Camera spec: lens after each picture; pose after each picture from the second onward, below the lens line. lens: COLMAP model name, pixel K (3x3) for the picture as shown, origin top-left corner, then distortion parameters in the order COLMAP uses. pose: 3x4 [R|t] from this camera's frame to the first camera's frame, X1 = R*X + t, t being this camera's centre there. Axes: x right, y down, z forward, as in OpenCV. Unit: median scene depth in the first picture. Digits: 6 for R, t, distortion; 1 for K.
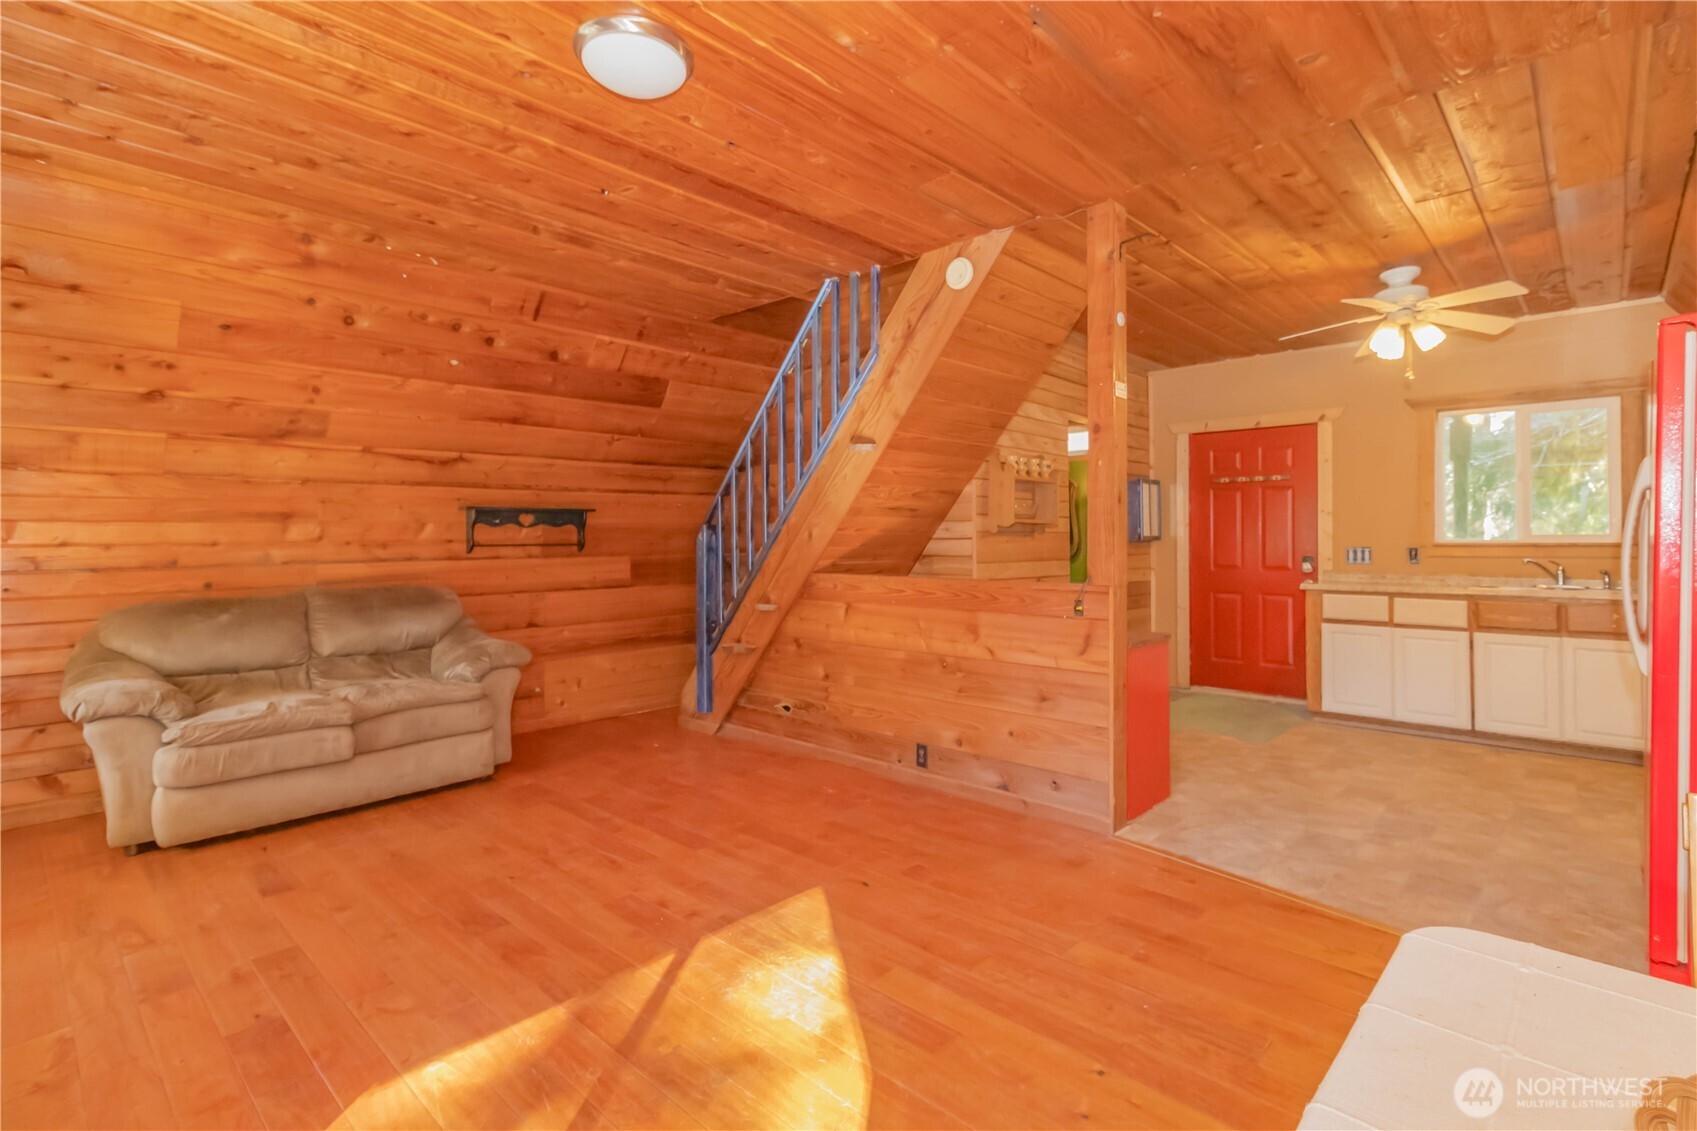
lens RADIAL K [[861.5, 0, 836.1], [0, 861.5, 532.3], [0, 0, 1]] dist [0.004267, 0.001508]
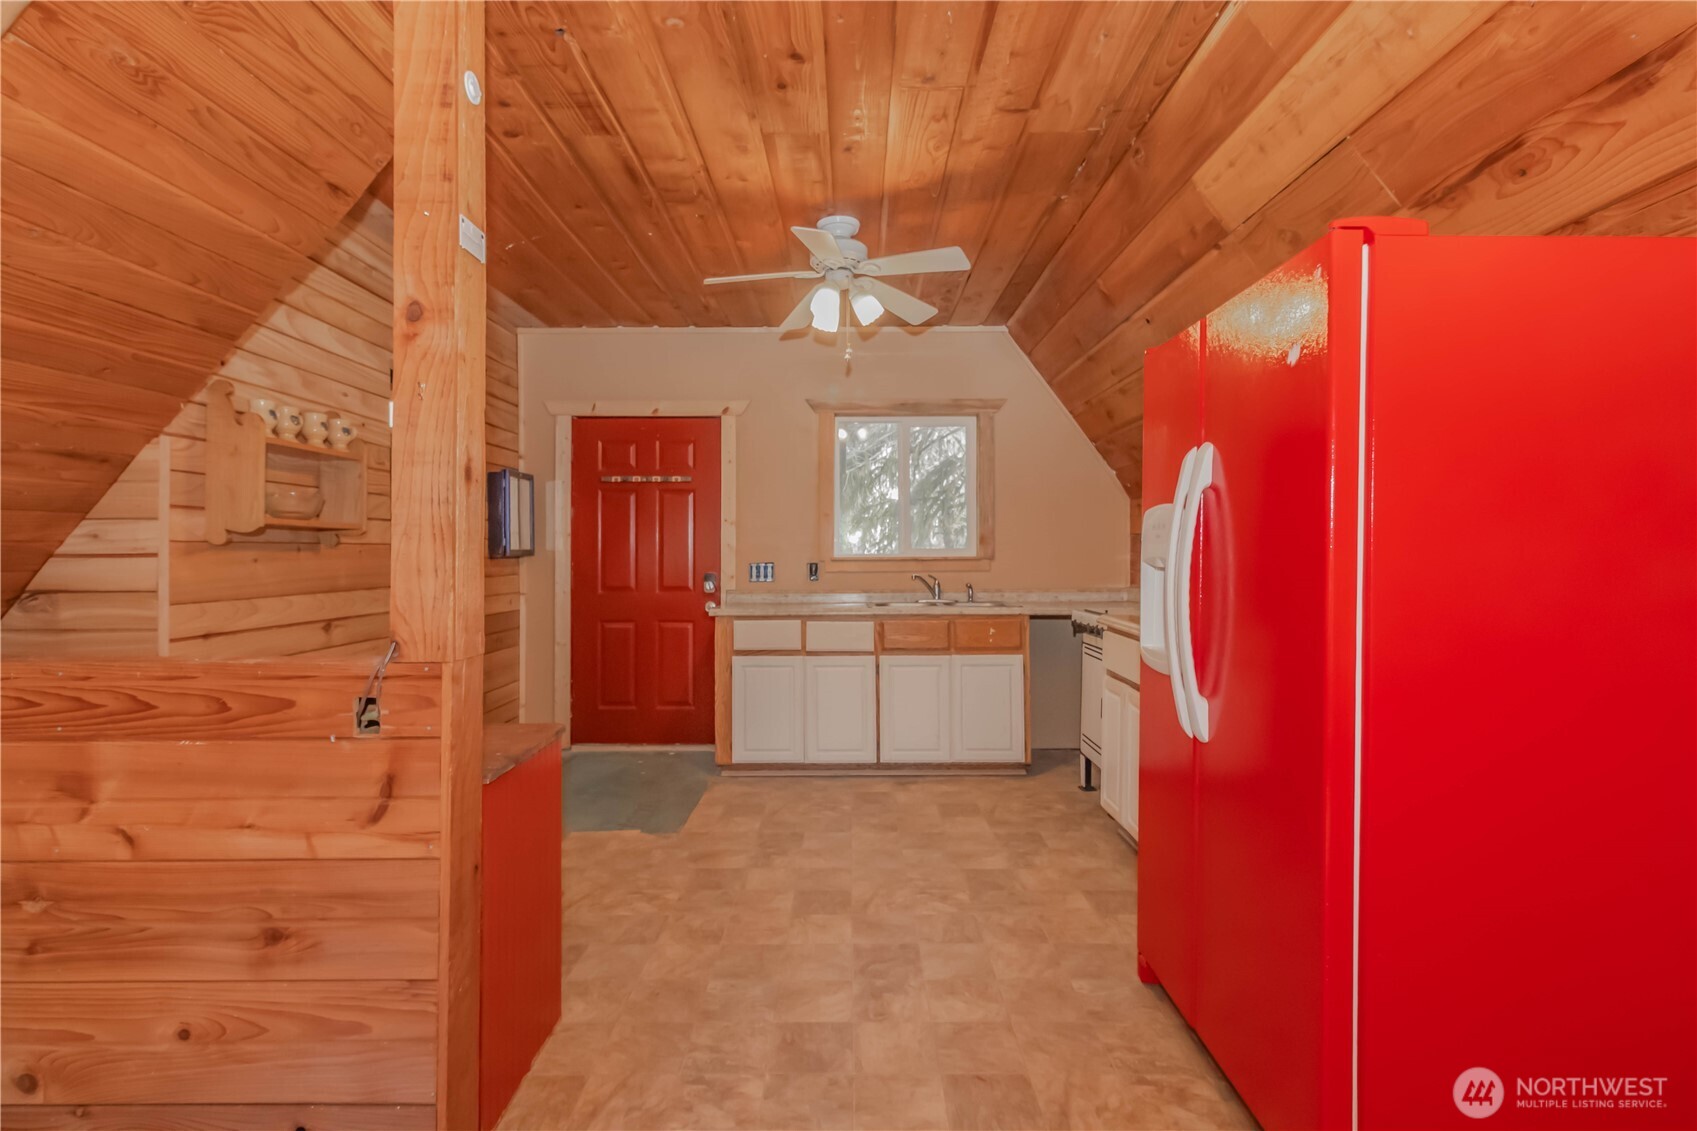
lens RADIAL K [[859.3, 0, 873.8], [0, 859.3, 544.1], [0, 0, 1]] dist [0.006494, 0.000732]
pose [[0.733654, 0.005578, 0.679500, 0.135257], [-0.004829, 0.999984, -0.002995, 0.000591], [-0.679506, -0.001084, 0.733669, 0.396062]]
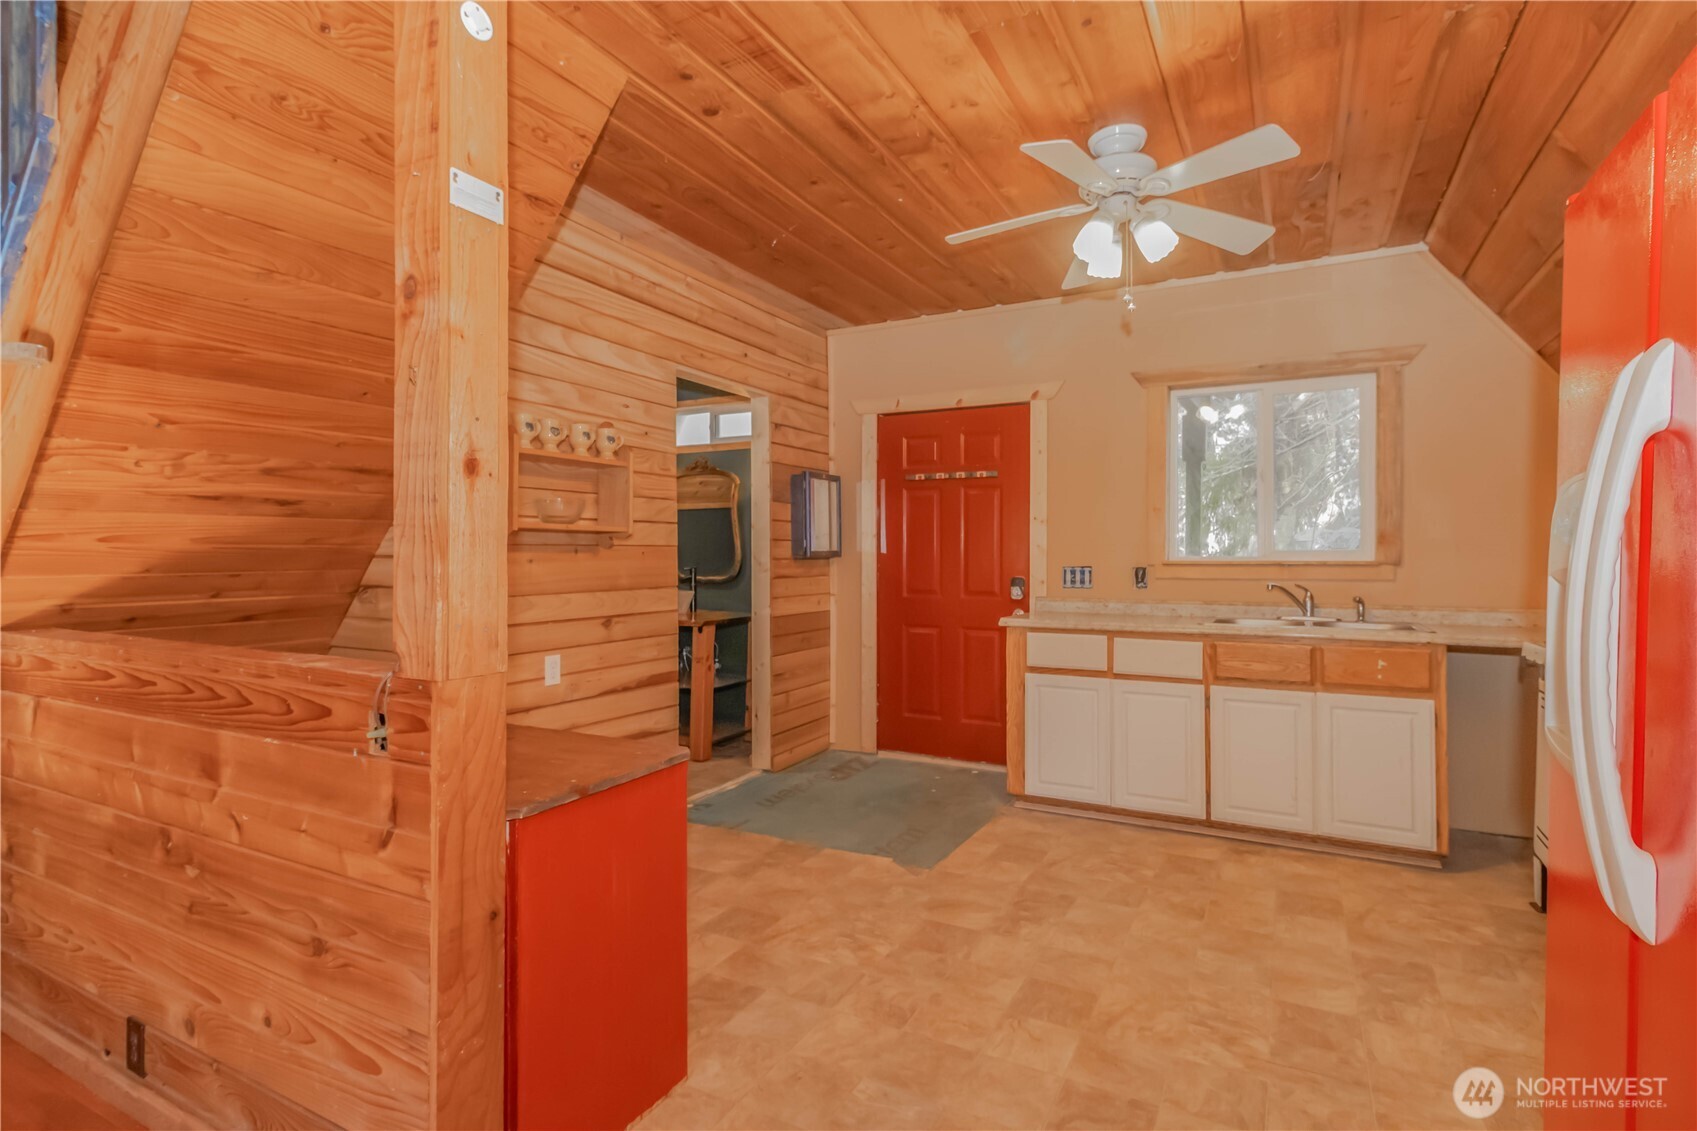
lens RADIAL K [[853.6, 0, 832.3], [0, 853.6, 555.6], [0, 0, 1]] dist [0.007300, 0.000972]
pose [[0.974028, 0.000623, 0.226427, 0.313692], [-0.003439, 0.999922, 0.012043, -0.000702], [-0.226402, -0.012509, 0.973954, 0.440553]]
